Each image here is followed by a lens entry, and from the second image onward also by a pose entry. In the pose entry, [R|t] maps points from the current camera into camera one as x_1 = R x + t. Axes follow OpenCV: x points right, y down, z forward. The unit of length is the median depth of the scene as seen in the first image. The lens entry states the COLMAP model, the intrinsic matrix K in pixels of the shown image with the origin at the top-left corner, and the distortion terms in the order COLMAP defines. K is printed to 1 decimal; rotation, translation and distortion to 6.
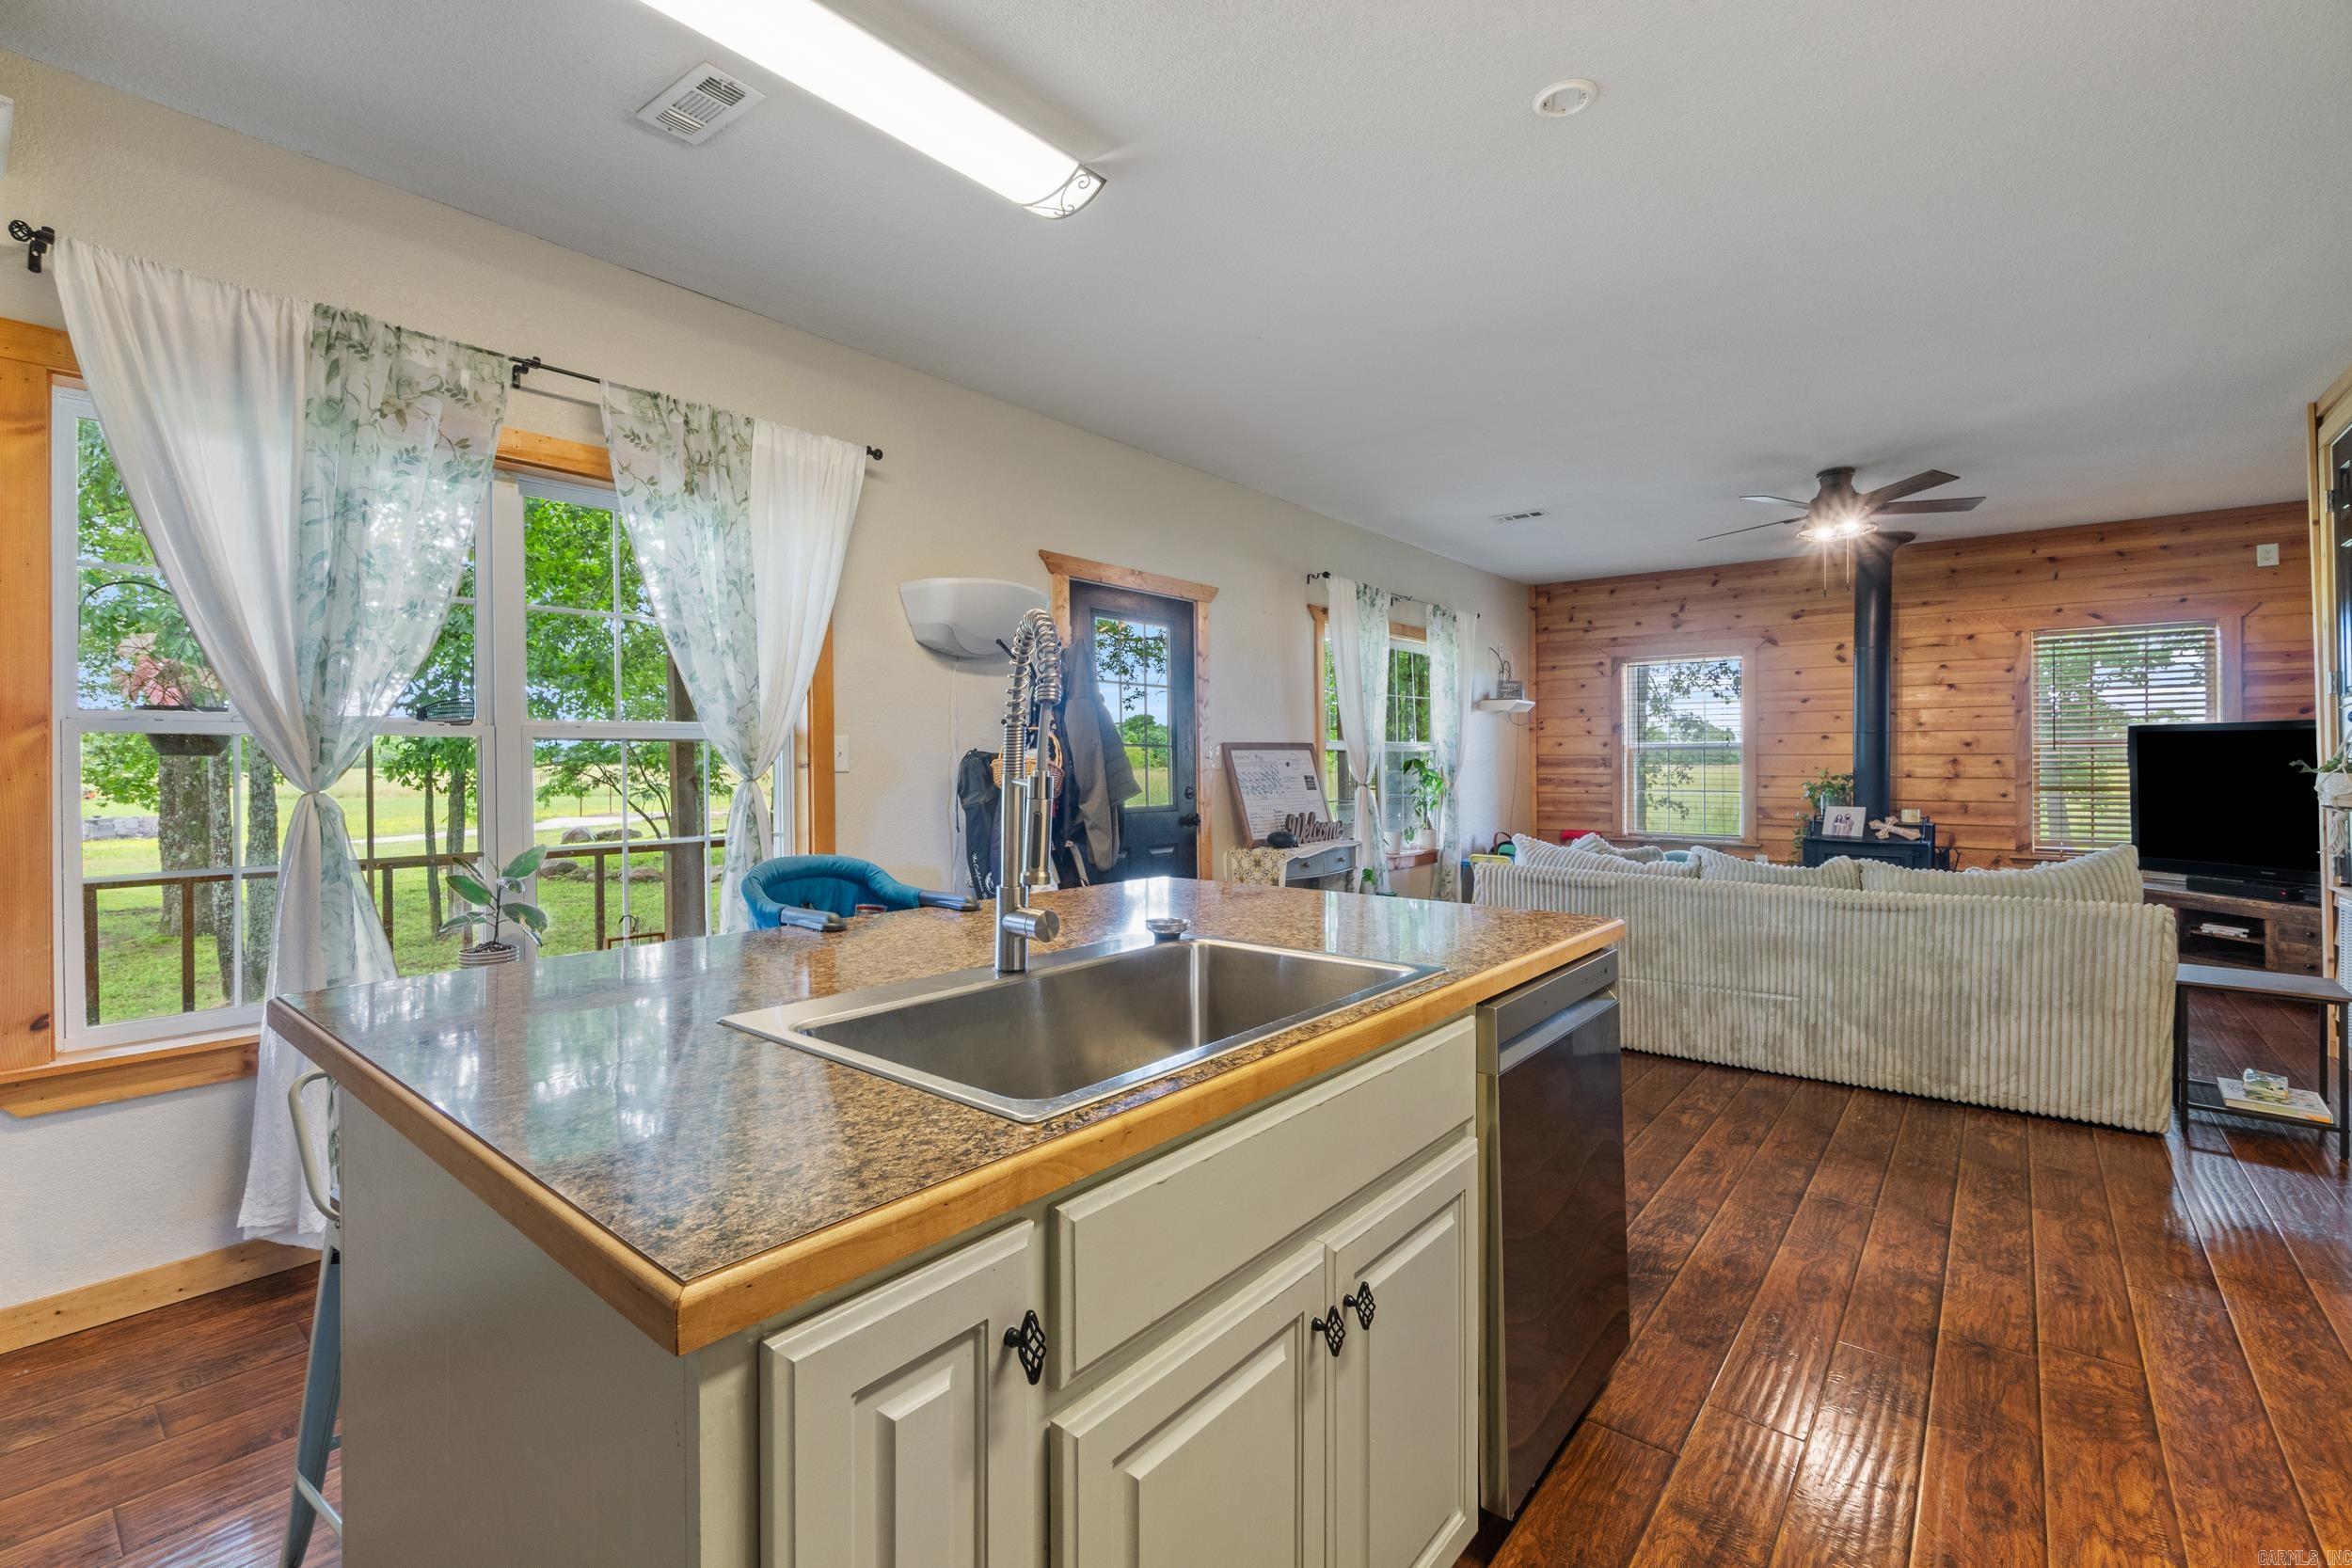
lens RADIAL K [[1024.0, 0, 1160.2], [0, 1024.0, 765.9], [0, 0, 1]] dist [-0.002204, -0.000690]
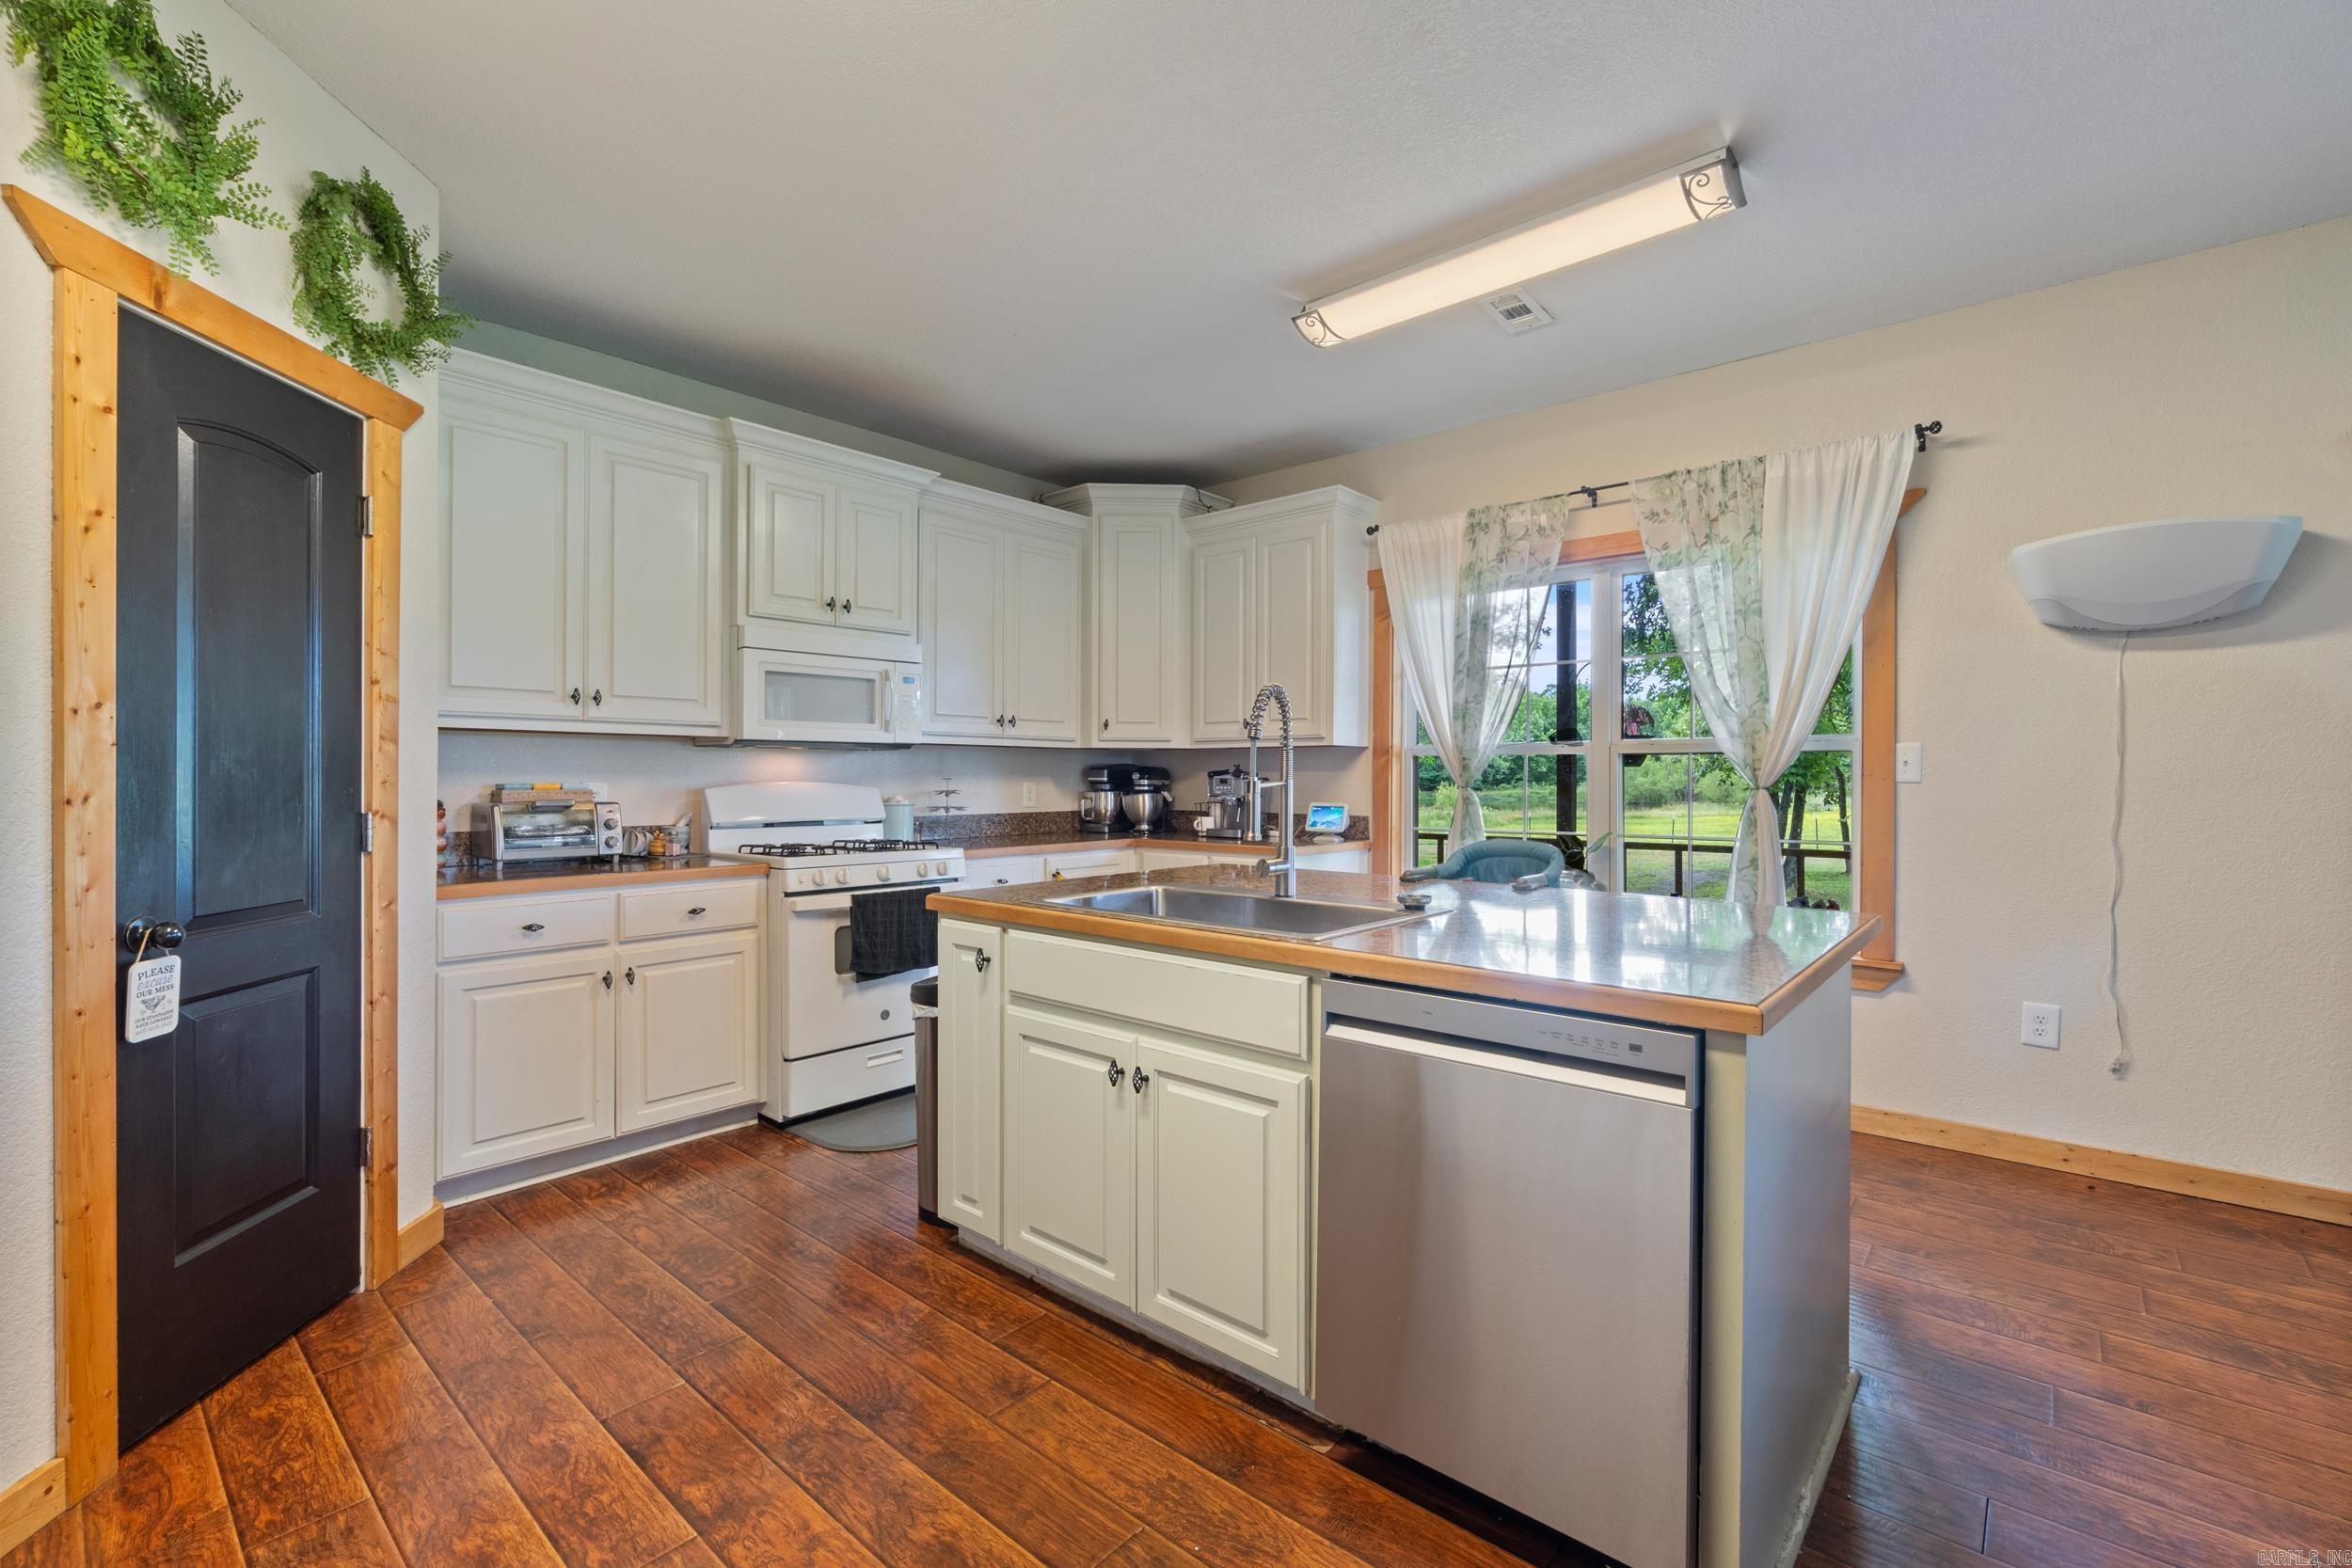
lens RADIAL K [[1008.5, 0, 1160.6], [0, 1008.5, 782.3], [0, 0, 1]] dist [-0.013192, 0.000046]
pose [[-0.030396, 0.007684, -0.999508, 0.350851], [-0.008396, 0.999933, 0.007942, 0.002105], [0.999503, 0.008633, -0.030329, 0.201455]]
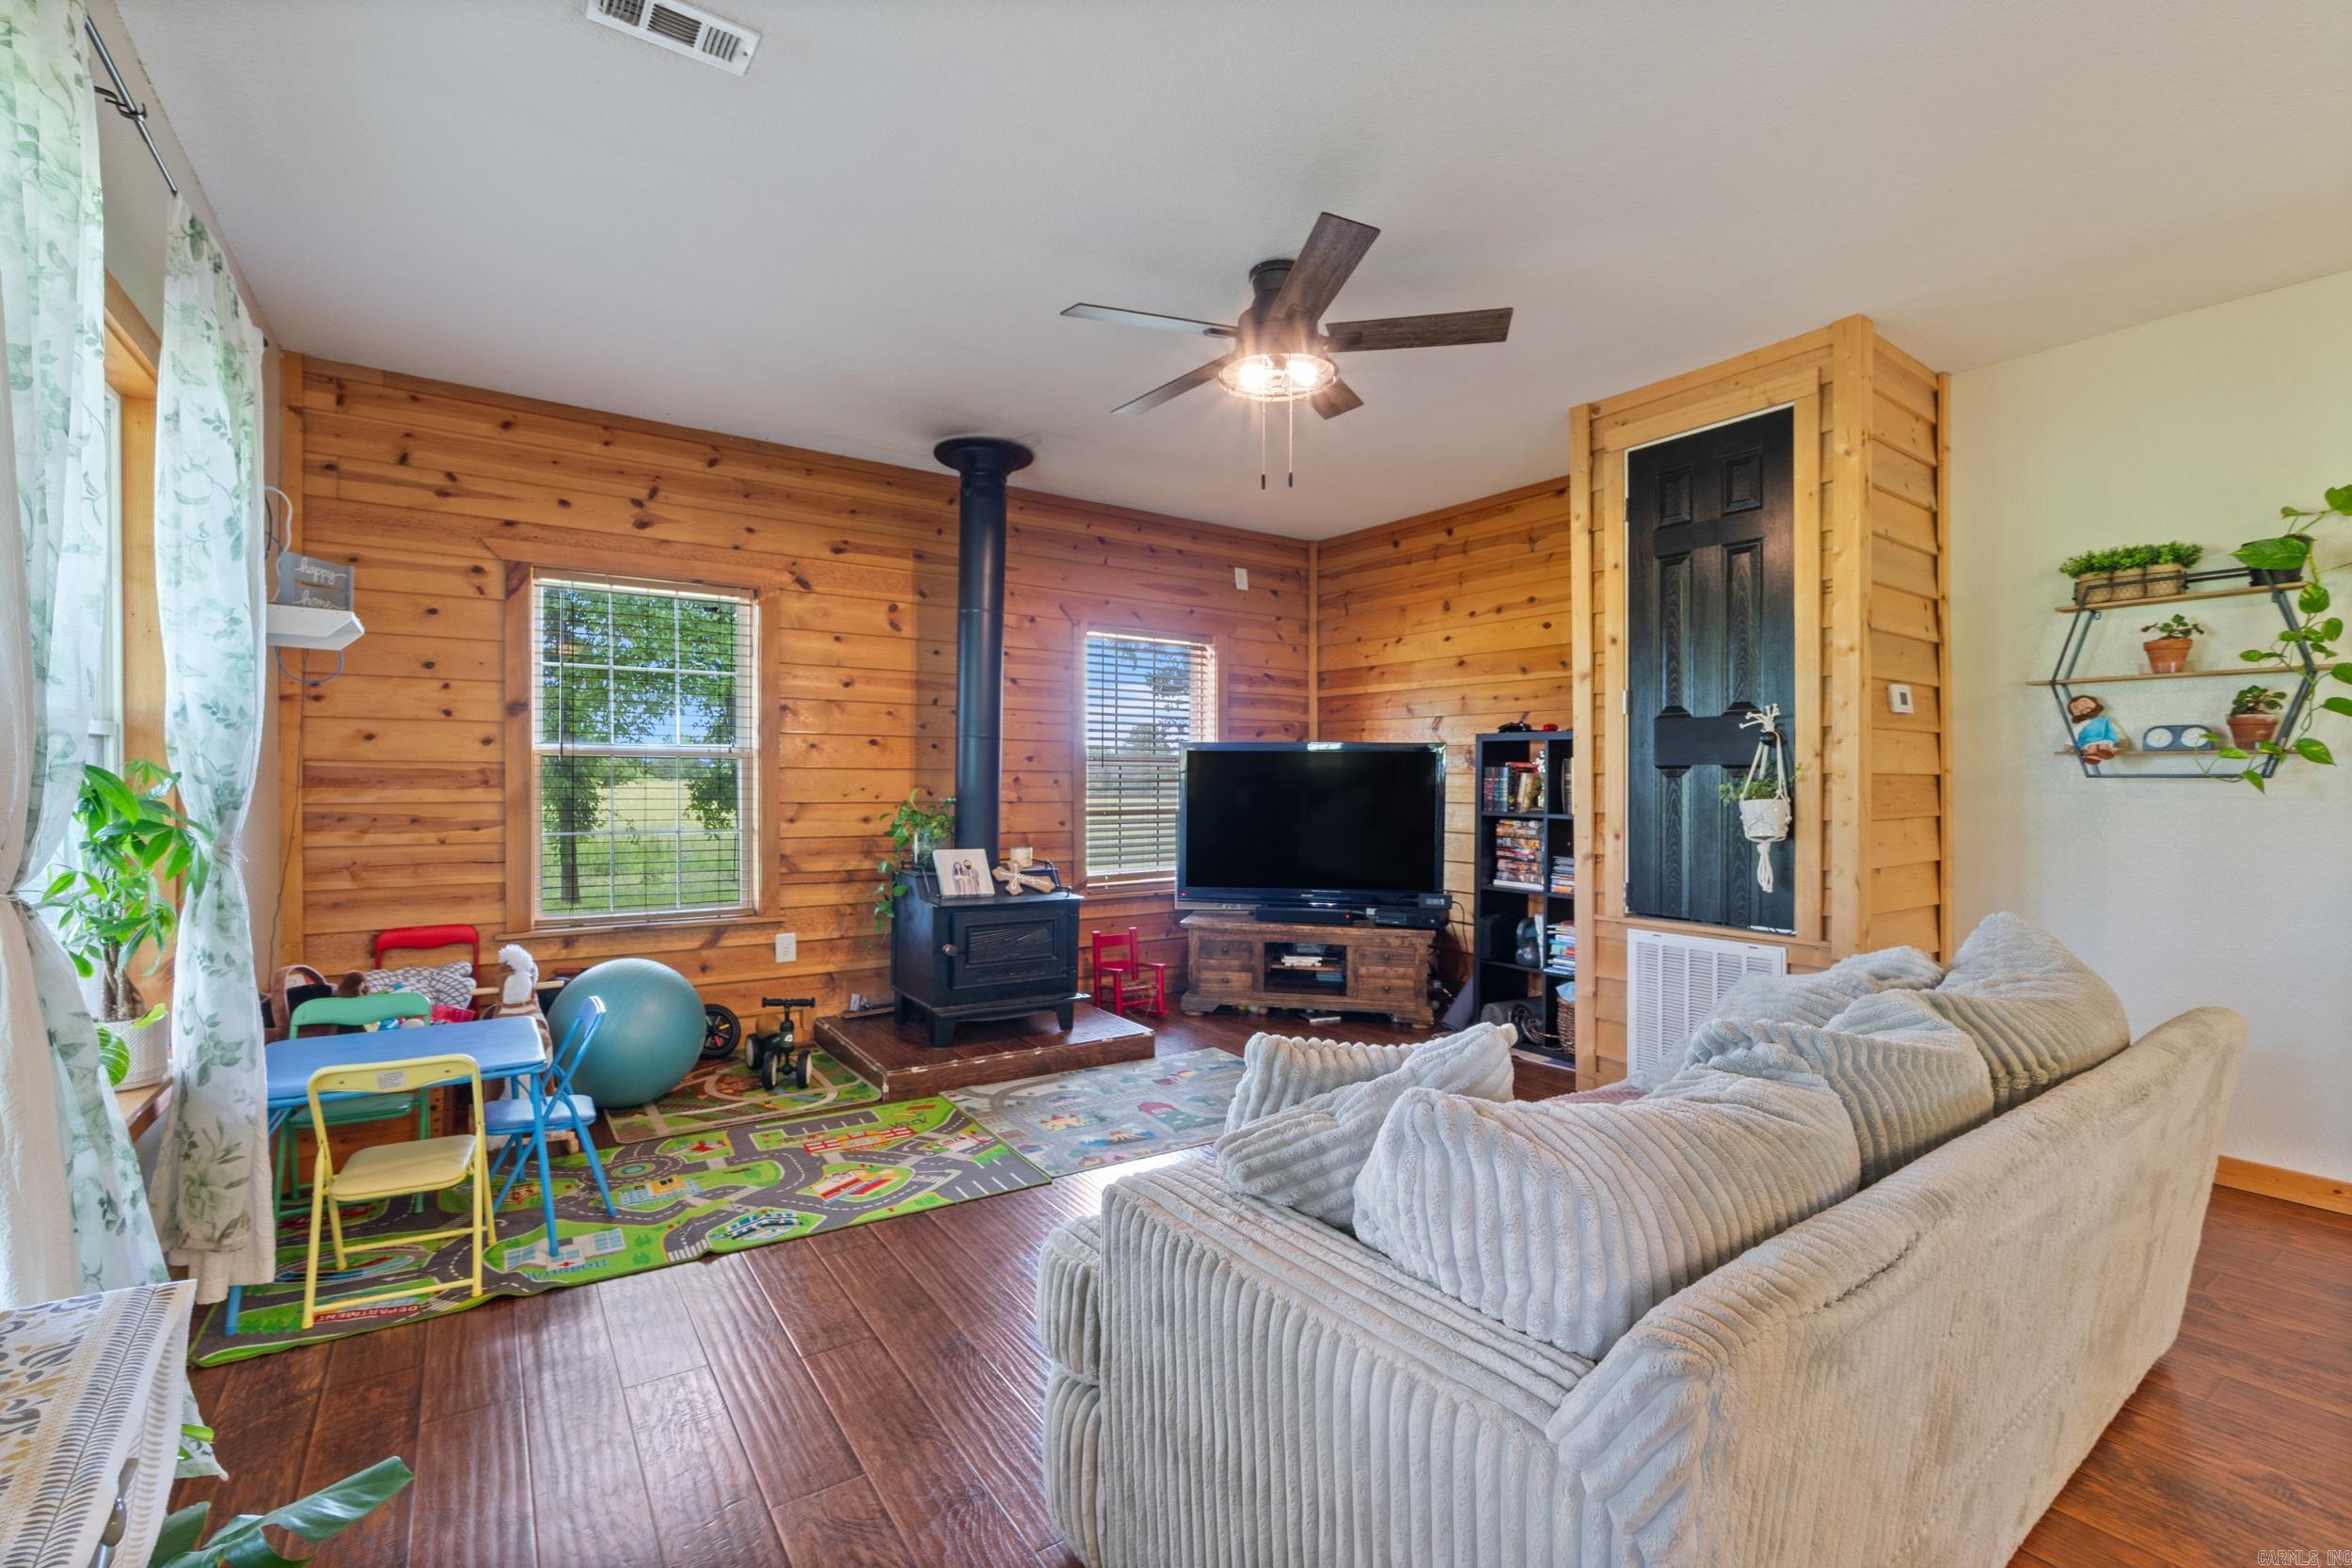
lens RADIAL K [[1041.6, 0, 1176.0], [0, 1041.6, 784.0], [0, 0, 1]] dist [-0.002107, -0.000201]
pose [[0.259211, -0.000263, 0.965821, 0.064367], [-0.004901, 0.999987, 0.001588, -0.004007], [-0.965808, -0.005145, 0.259207, 0.736381]]
